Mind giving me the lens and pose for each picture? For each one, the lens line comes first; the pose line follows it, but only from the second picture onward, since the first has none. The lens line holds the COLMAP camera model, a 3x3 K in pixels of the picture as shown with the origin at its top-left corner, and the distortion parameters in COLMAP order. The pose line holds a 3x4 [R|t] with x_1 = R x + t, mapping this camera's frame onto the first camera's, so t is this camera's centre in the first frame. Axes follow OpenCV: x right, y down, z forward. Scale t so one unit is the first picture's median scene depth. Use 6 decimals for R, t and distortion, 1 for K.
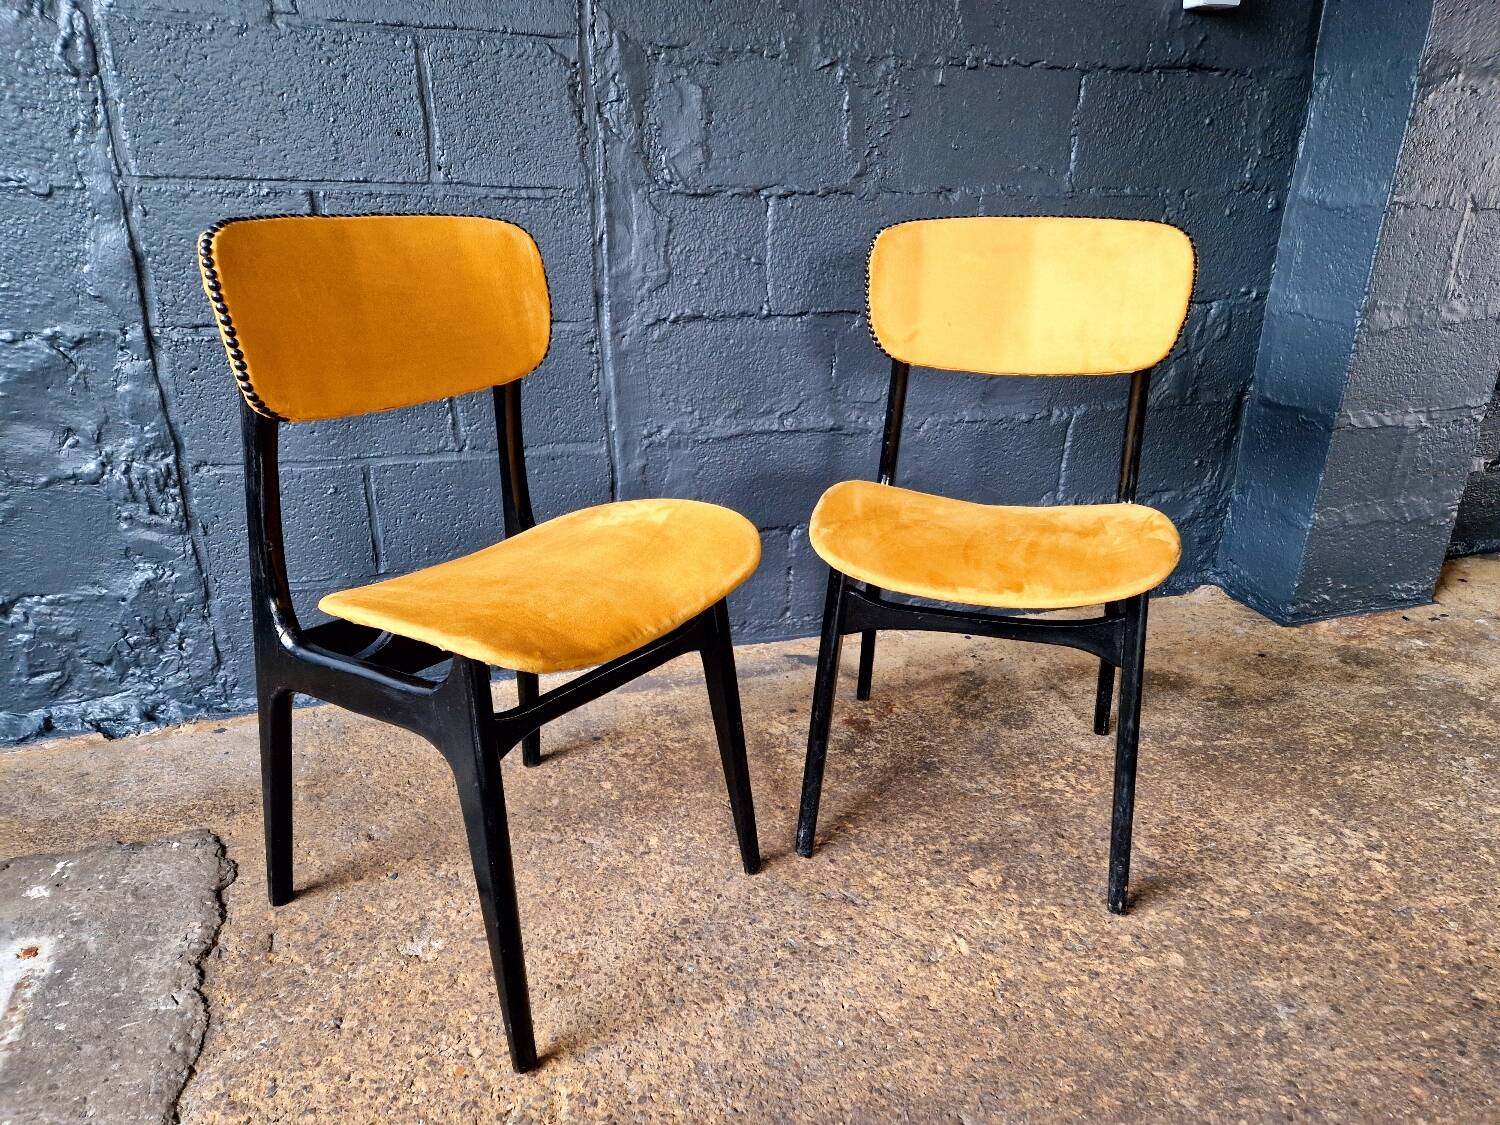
lens RADIAL K [[1009.9, 0, 759.9], [0, 1009.9, 581.9], [0, 0, 1]] dist [0.070872, -0.063204]
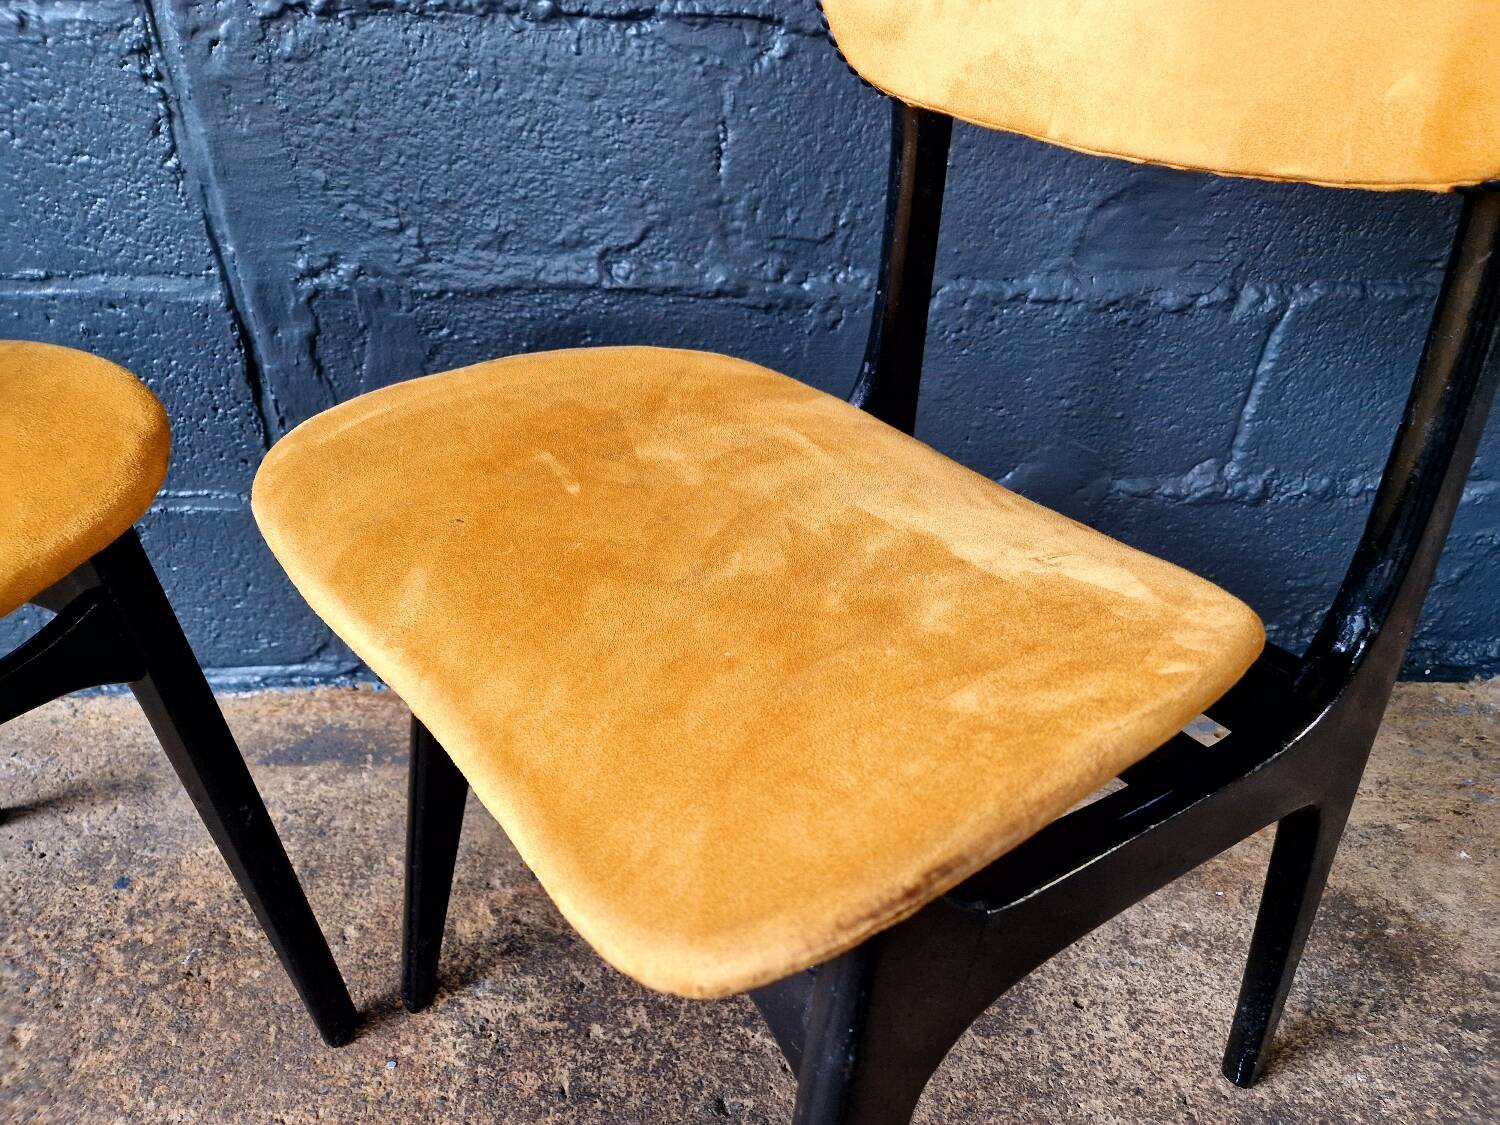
lens RADIAL K [[1011.5, 0, 766.4], [0, 1011.5, 568.2], [0, 0, 1]] dist [0.068360, -0.060733]
pose [[0.970585, 0.144987, -0.192209, 0.232521], [-0.111527, 0.978274, 0.174759, -0.127974], [0.213371, -0.148182, 0.965668, 0.610388]]
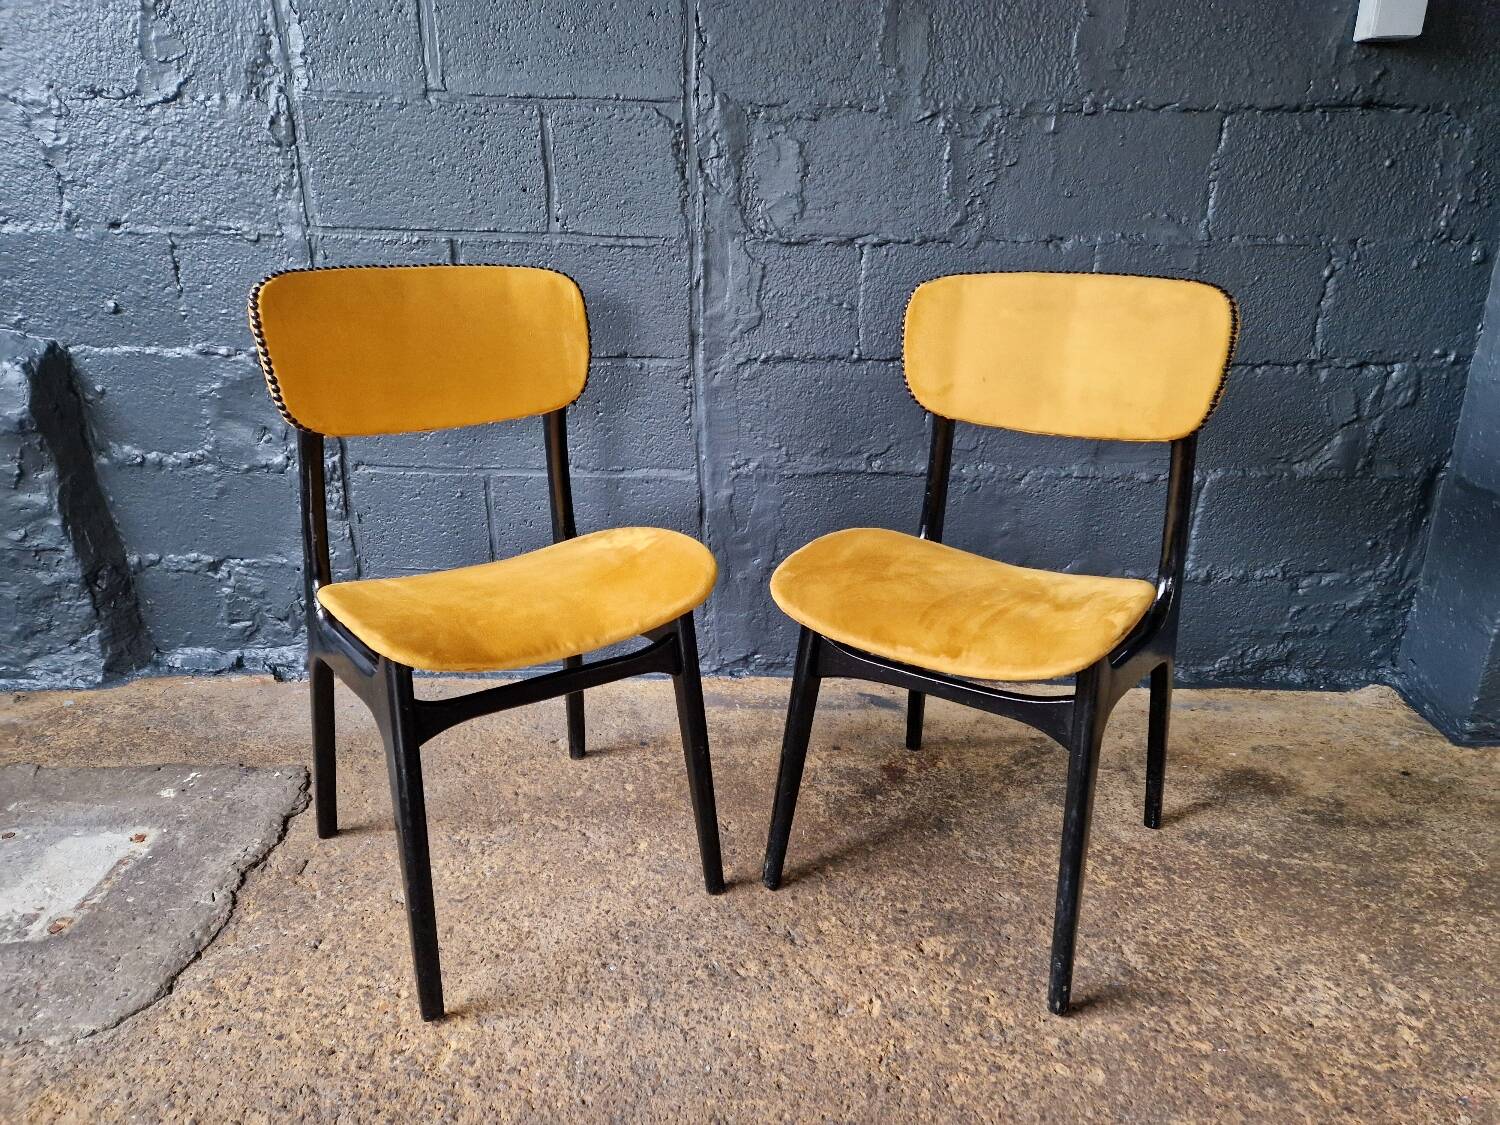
lens RADIAL K [[1009.9, 0, 756.6], [0, 1009.9, 580.8], [0, 0, 1]] dist [0.070872, -0.063204]
pose [[0.947829, 0.109829, -0.299262, 0.261064], [-0.116295, 0.993207, -0.003826, -0.027554], [0.296809, 0.038430, 0.954163, 0.005383]]
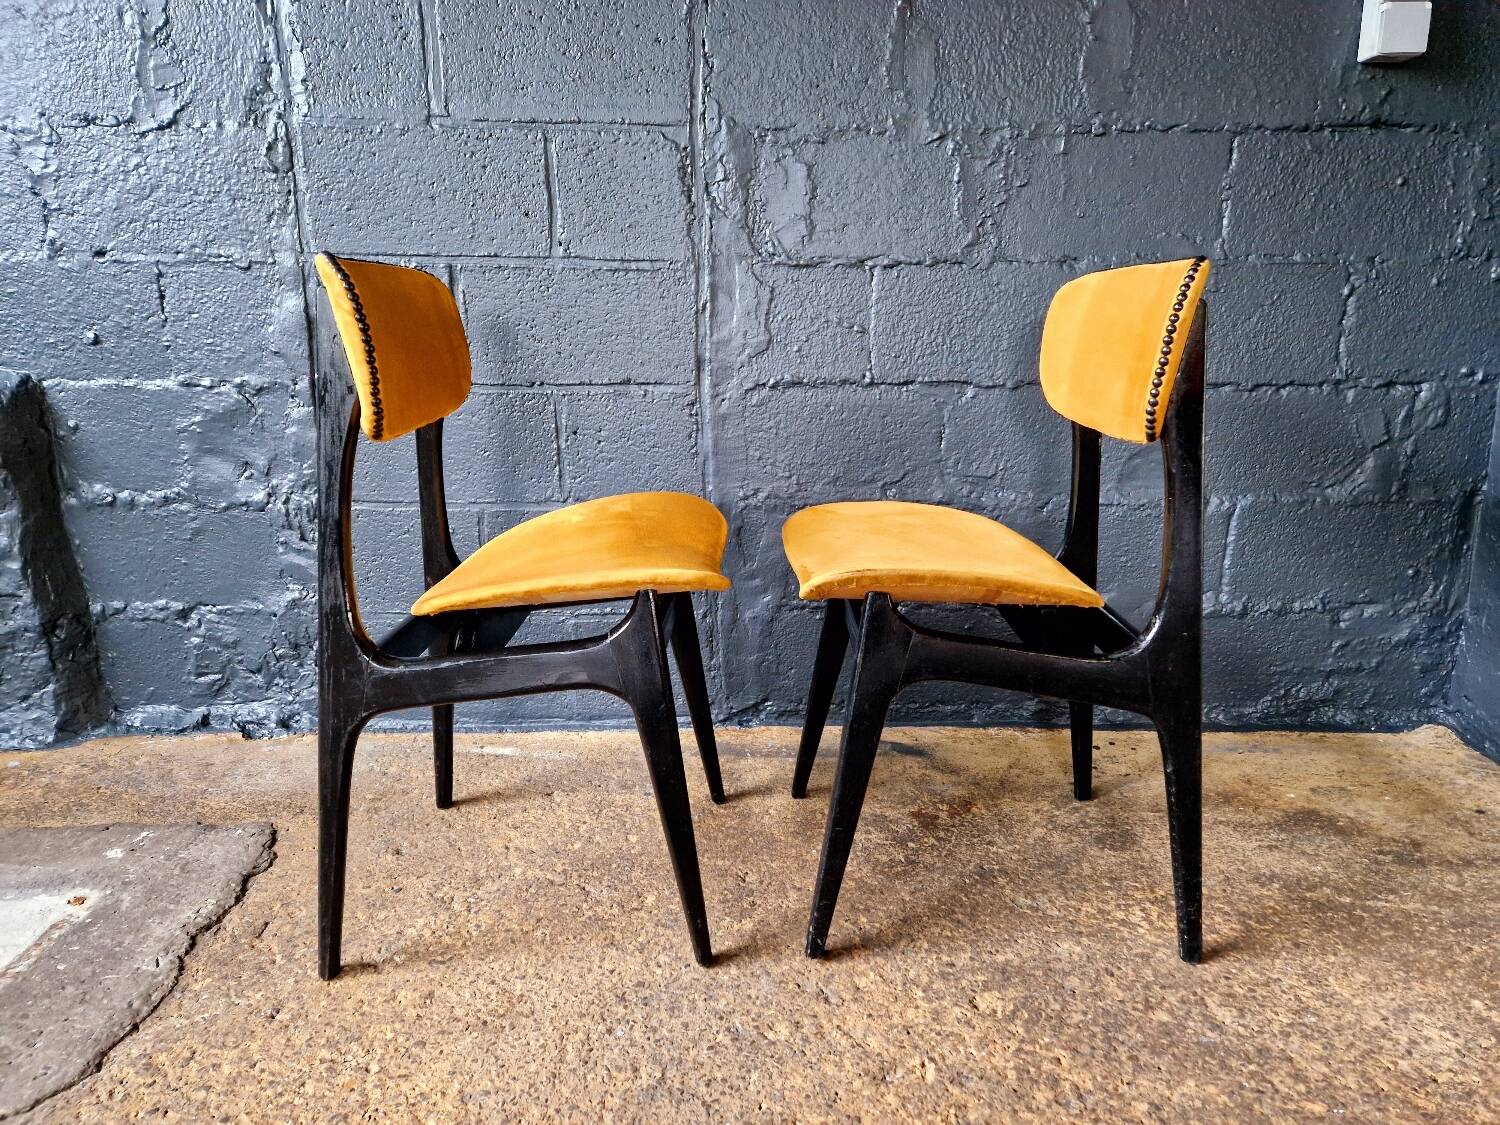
lens RADIAL K [[1009.9, 0, 760.0], [0, 1009.9, 557.3], [0, 0, 1]] dist [0.070872, -0.063204]
pose [[0.953905, 0.059151, -0.294222, 0.222004], [-0.102180, 0.985823, -0.133090, 0.049740], [0.282178, 0.157019, 0.946425, 0.071079]]
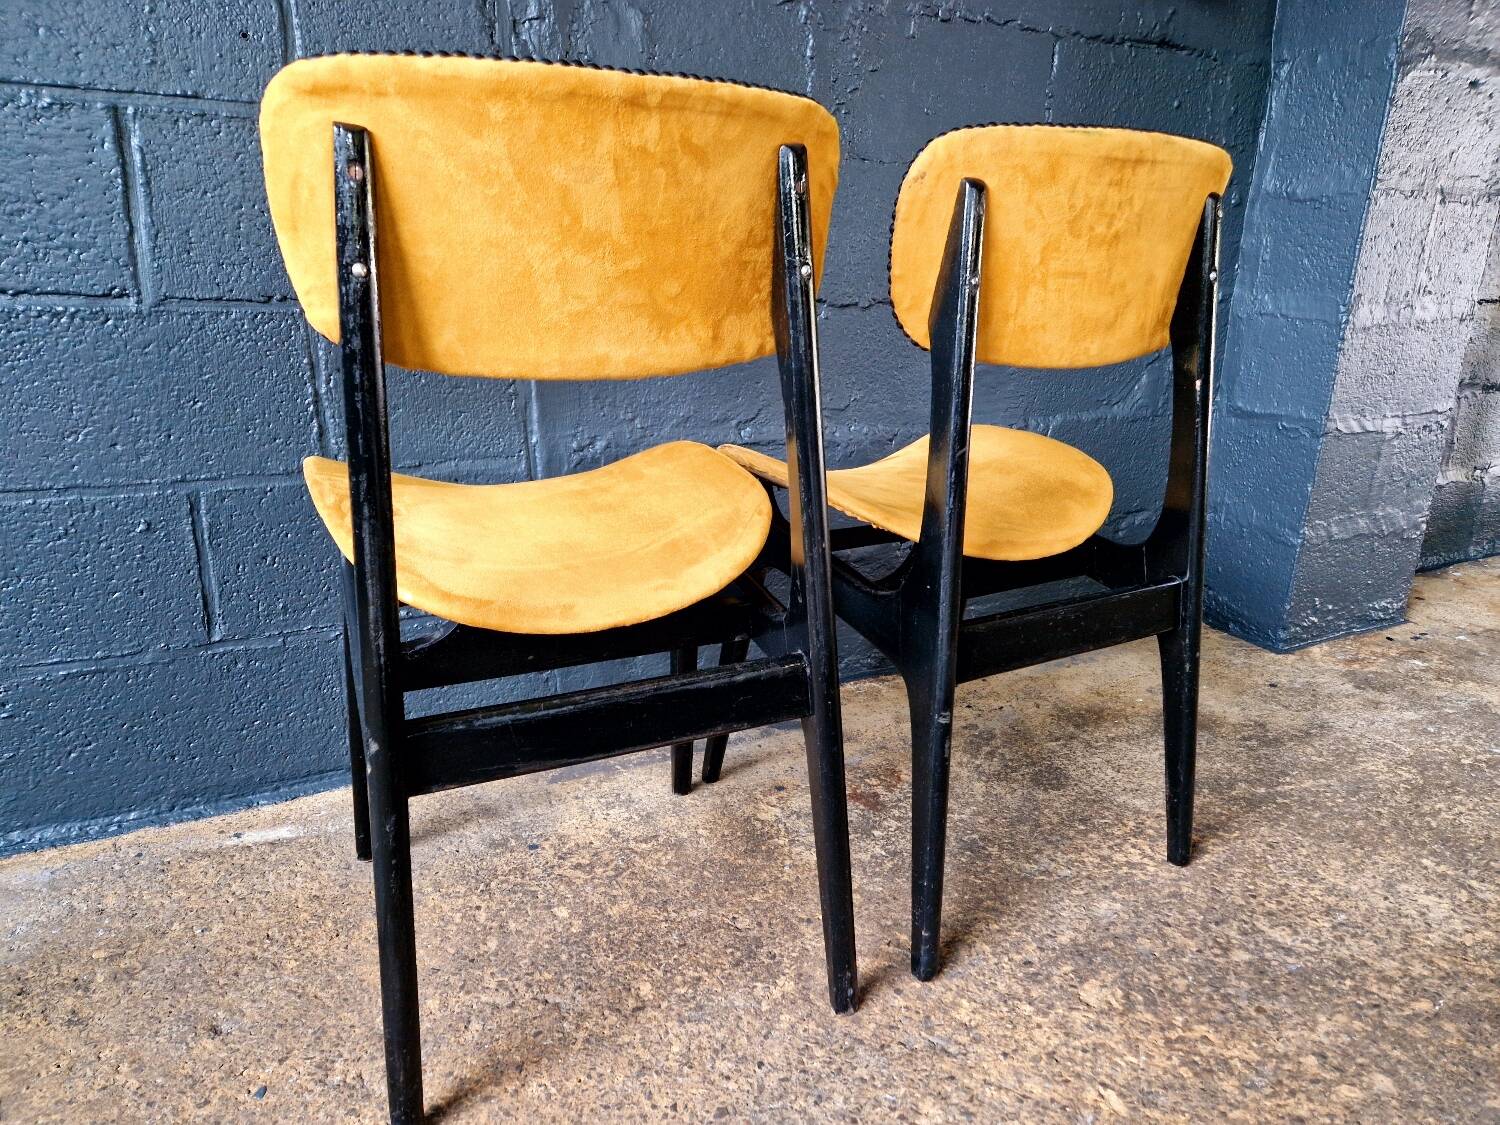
lens RADIAL K [[1011.5, 0, 760.8], [0, 1011.5, 570.1], [0, 0, 1]] dist [0.068360, -0.060733]
pose [[0.984854, -0.040980, 0.168473, -0.117510], [0.055292, 0.995166, -0.081161, 0.023231], [-0.164332, 0.089247, 0.982359, 0.227925]]
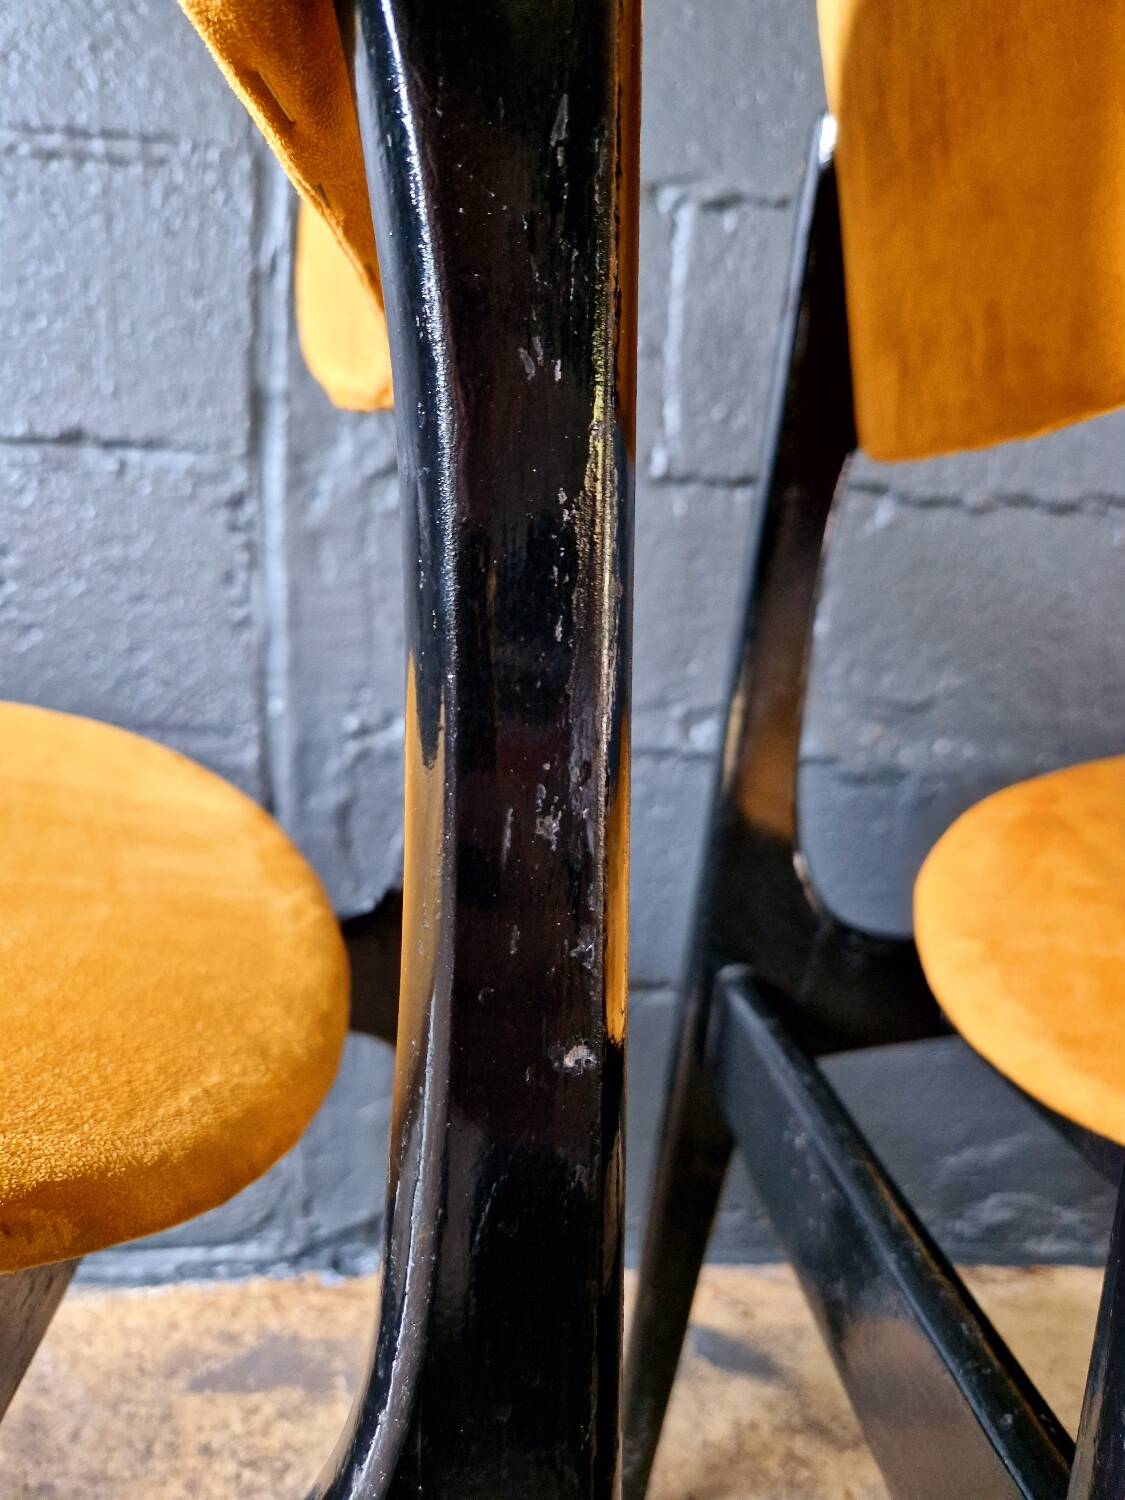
lens RADIAL K [[1059.1, 0, 561.5], [0, 1059.1, 741.9], [0, 0, 1]] dist [0.007489, -0.022708]
pose [[0.978336, 0.063398, -0.197076, 0.064907], [-0.111272, 0.963791, -0.242334, -0.047291], [0.174577, 0.259013, 0.949966, 0.652618]]
